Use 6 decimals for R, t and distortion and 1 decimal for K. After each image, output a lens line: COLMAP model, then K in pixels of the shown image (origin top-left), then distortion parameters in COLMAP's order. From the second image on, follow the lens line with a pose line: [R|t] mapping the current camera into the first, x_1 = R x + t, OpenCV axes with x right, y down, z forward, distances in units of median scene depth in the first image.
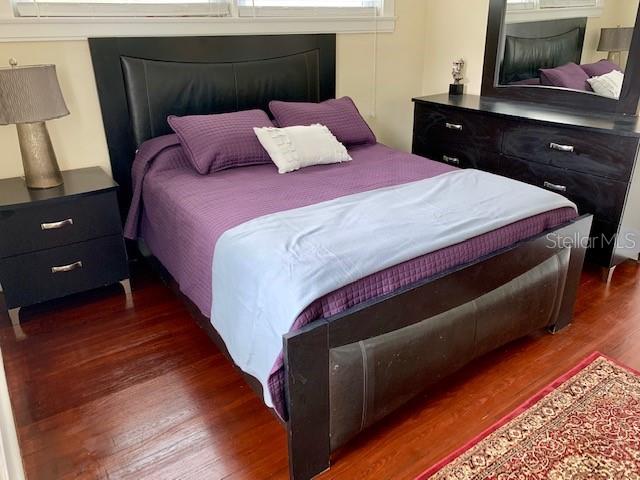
lens RADIAL K [[500.3, 0, 318.9], [0, 500.3, 234.8], [0, 0, 1]] dist [0.007448, -0.005785]
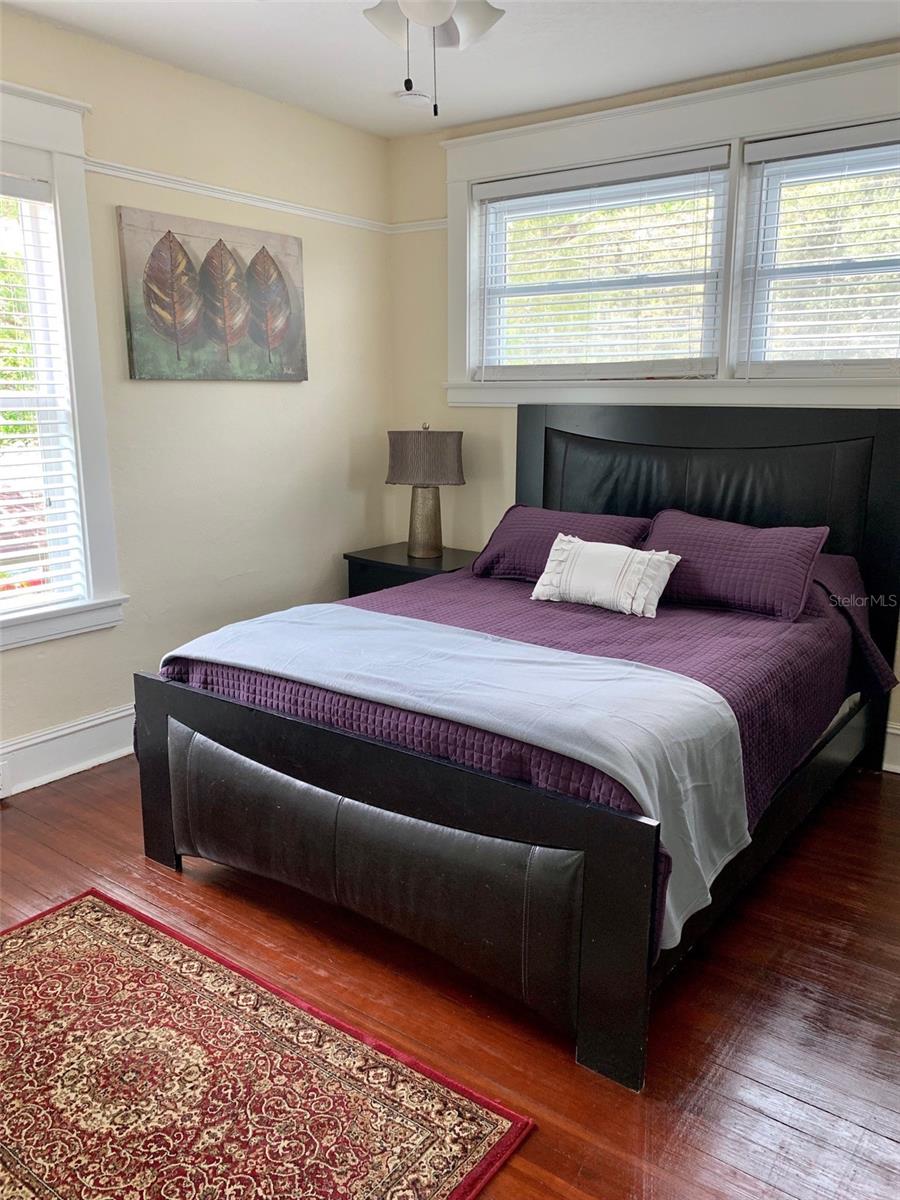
lens RADIAL K [[938.1, 0, 445.1], [0, 938.1, 603.8], [0, 0, 1]] dist [0.007448, -0.005785]
pose [[0.291396, 0.212280, -0.932752, 1.137347], [-0.377723, 0.921368, 0.091687, -0.203745], [0.878871, 0.325604, 0.348666, 0.504079]]
